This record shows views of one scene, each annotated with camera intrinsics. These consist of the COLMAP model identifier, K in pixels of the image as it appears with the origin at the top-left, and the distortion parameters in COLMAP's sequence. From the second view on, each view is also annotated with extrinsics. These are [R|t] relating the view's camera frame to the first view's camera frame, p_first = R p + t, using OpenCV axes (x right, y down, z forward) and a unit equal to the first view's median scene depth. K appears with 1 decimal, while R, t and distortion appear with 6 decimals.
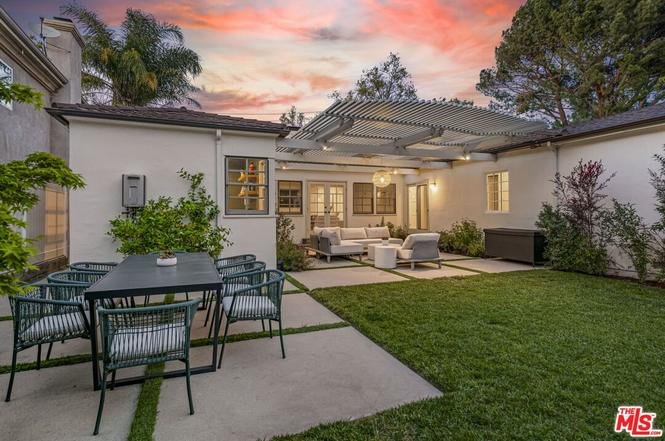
lens RADIAL K [[355.1, 0, 334.8], [0, 355.1, 217.1], [0, 0, 1]] dist [0.011709, -0.001267]
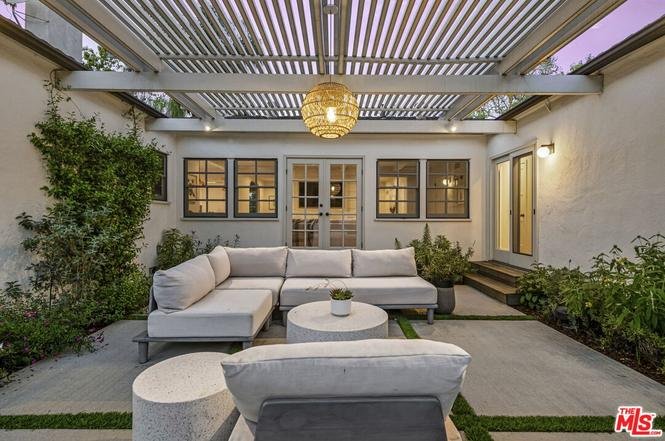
lens RADIAL K [[337.9, 0, 337.2], [0, 337.9, 220.1], [0, 0, 1]] dist [0.018632, -0.000946]
pose [[0.932274, 0.012036, -0.361553, 0.186148], [-0.012577, 0.999921, 0.000859, -0.005434], [0.361534, 0.003746, 0.932351, 0.523281]]
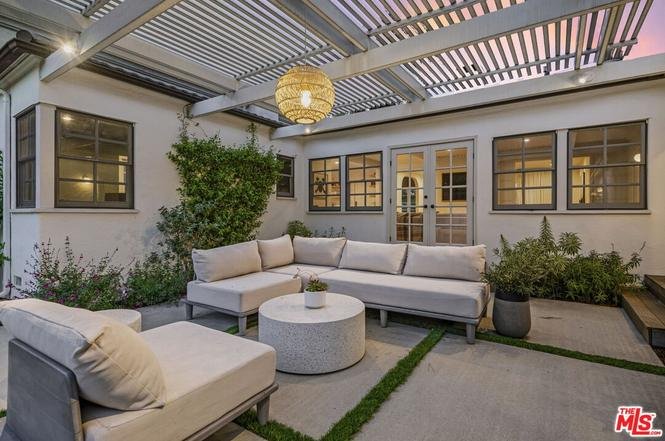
lens RADIAL K [[337.9, 0, 332.8], [0, 337.9, 217.9], [0, 0, 1]] dist [0.018632, -0.000946]
pose [[0.563506, 0.017036, -0.825936, 0.294185], [-0.013316, 0.999845, 0.011539, -0.001679], [0.826004, 0.004496, 0.563646, 0.624566]]
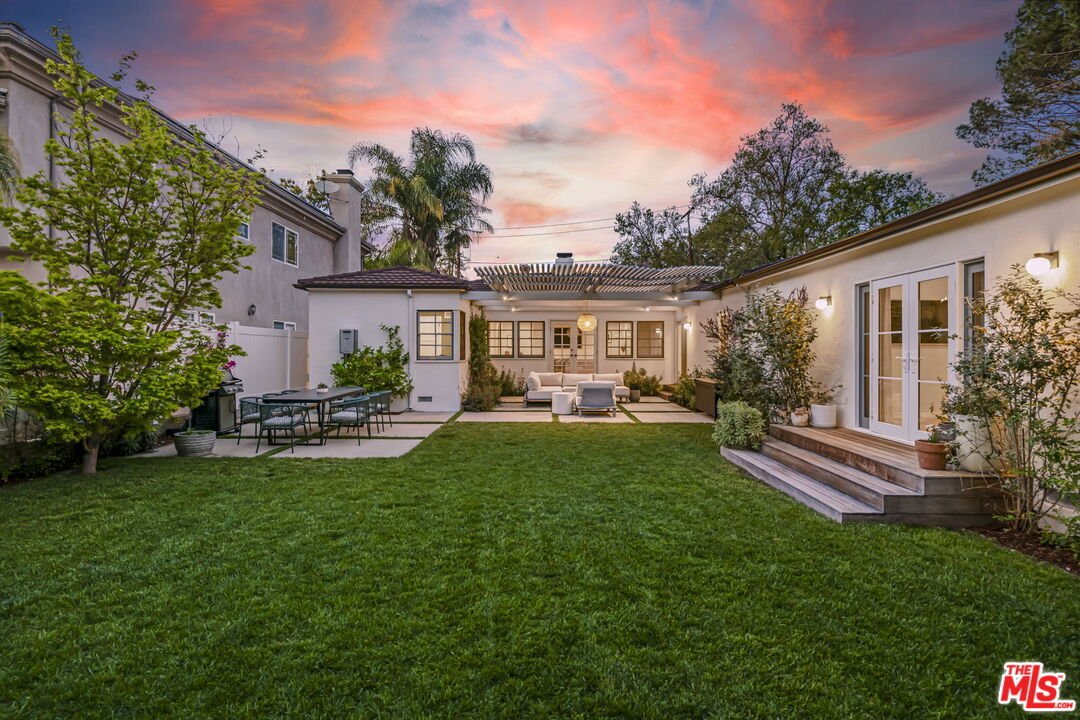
lens RADIAL K [[548.8, 0, 535.2], [0, 548.8, 357.1], [0, 0, 1]] dist [0.018632, -0.000946]
pose [[0.920101, 0.011244, -0.391520, 0.427251], [-0.010206, 0.999937, 0.004730, -0.015547], [0.391549, -0.000356, 0.920157, -0.296626]]
